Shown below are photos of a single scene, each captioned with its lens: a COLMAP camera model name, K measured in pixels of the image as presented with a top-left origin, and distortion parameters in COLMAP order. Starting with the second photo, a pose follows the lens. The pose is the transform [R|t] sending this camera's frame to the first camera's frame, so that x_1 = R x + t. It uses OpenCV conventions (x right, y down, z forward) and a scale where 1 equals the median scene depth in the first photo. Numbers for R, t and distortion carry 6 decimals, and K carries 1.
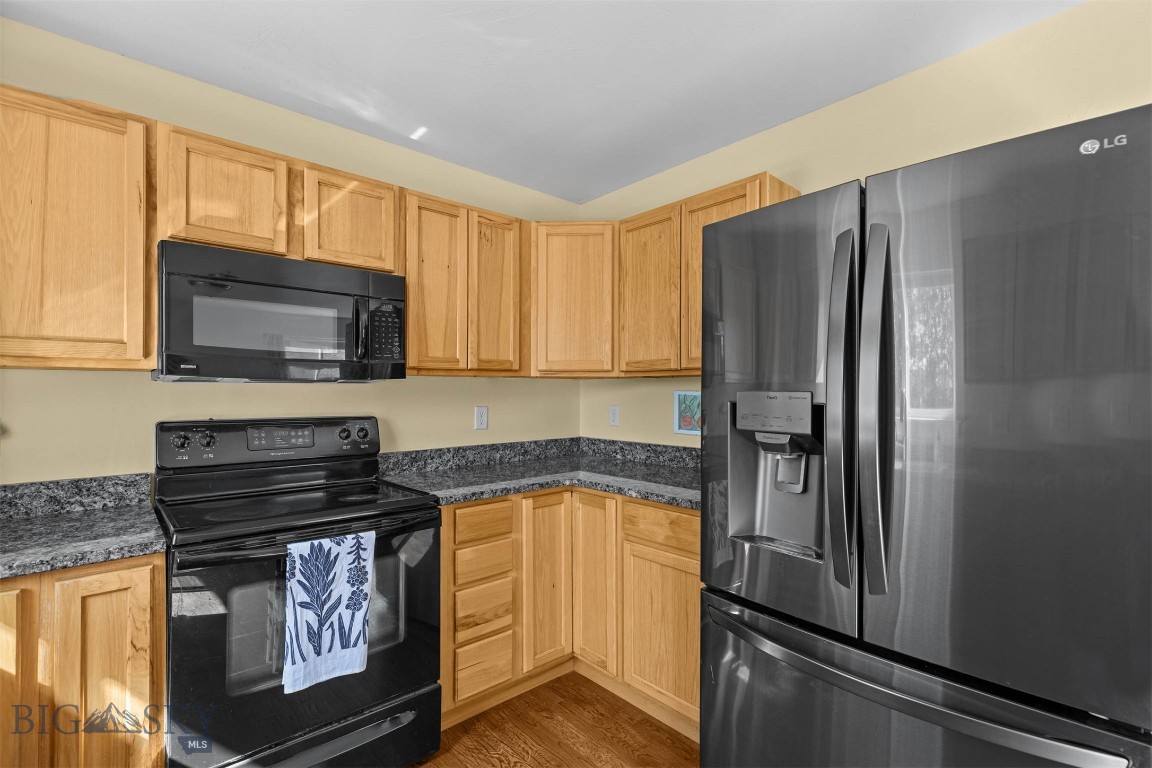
lens RADIAL K [[525.3, 0, 569.2], [0, 525.3, 387.1], [0, 0, 1]] dist [0.005358, 0.000349]
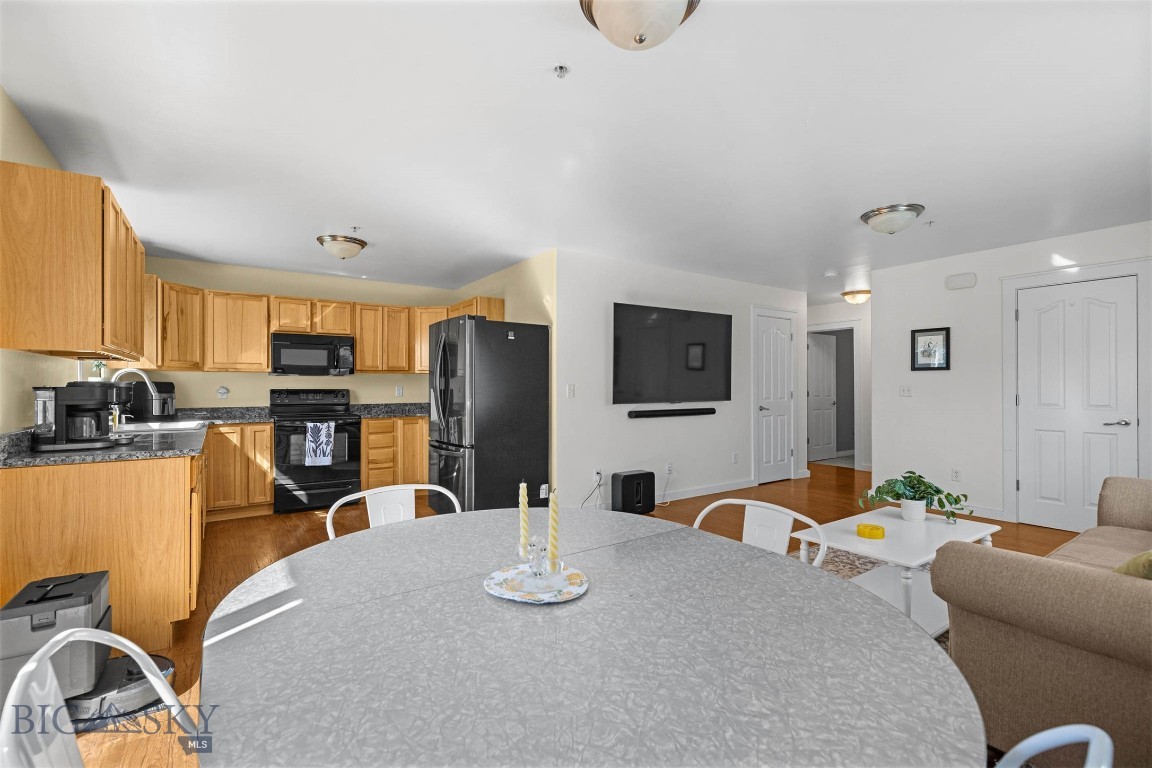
lens RADIAL K [[525.3, 0, 569.9], [0, 525.3, 384.0], [0, 0, 1]] dist [0.005358, 0.000349]
pose [[0.991179, -0.005804, -0.132400, 1.307646], [0.005804, 0.999983, -0.000389, 0.047072], [0.132400, -0.000383, 0.991196, -1.748710]]
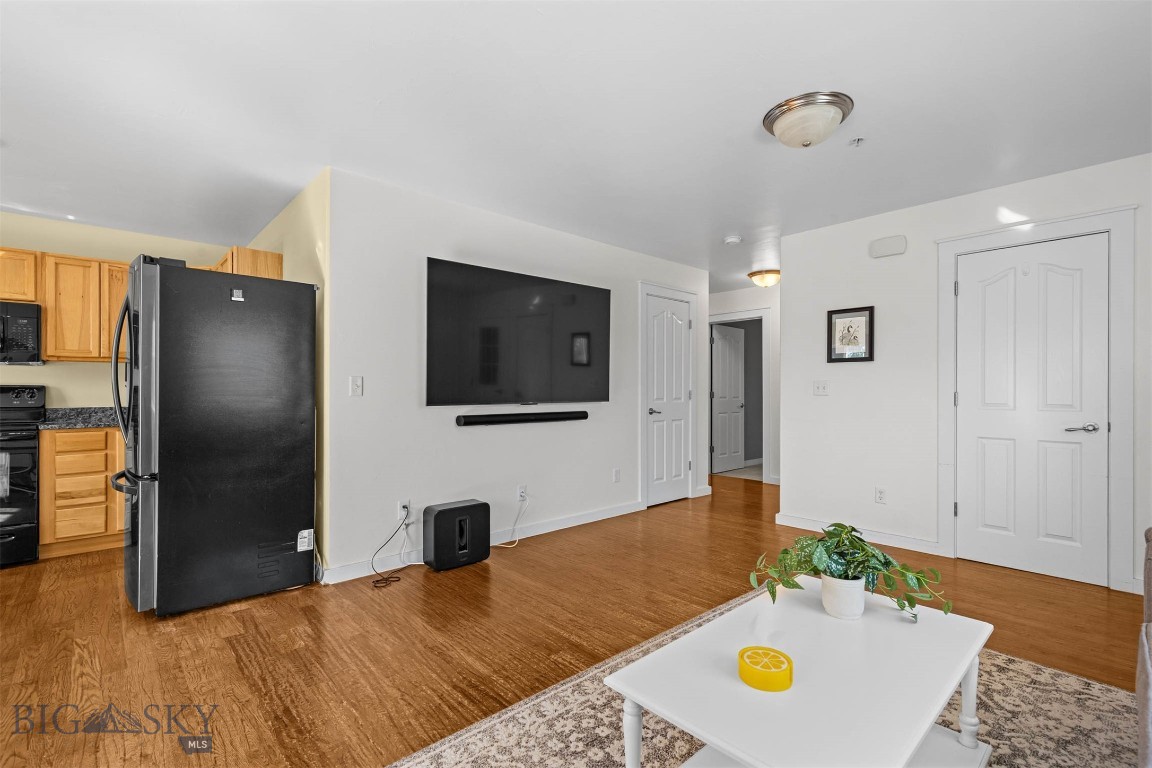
lens RADIAL K [[525.3, 0, 571.9], [0, 525.3, 392.8], [0, 0, 1]] dist [0.005358, 0.000349]
pose [[0.999986, -0.004356, 0.002945, 1.679328], [0.004335, 0.999967, 0.006870, 0.094779], [-0.002975, -0.006857, 0.999972, -0.890850]]
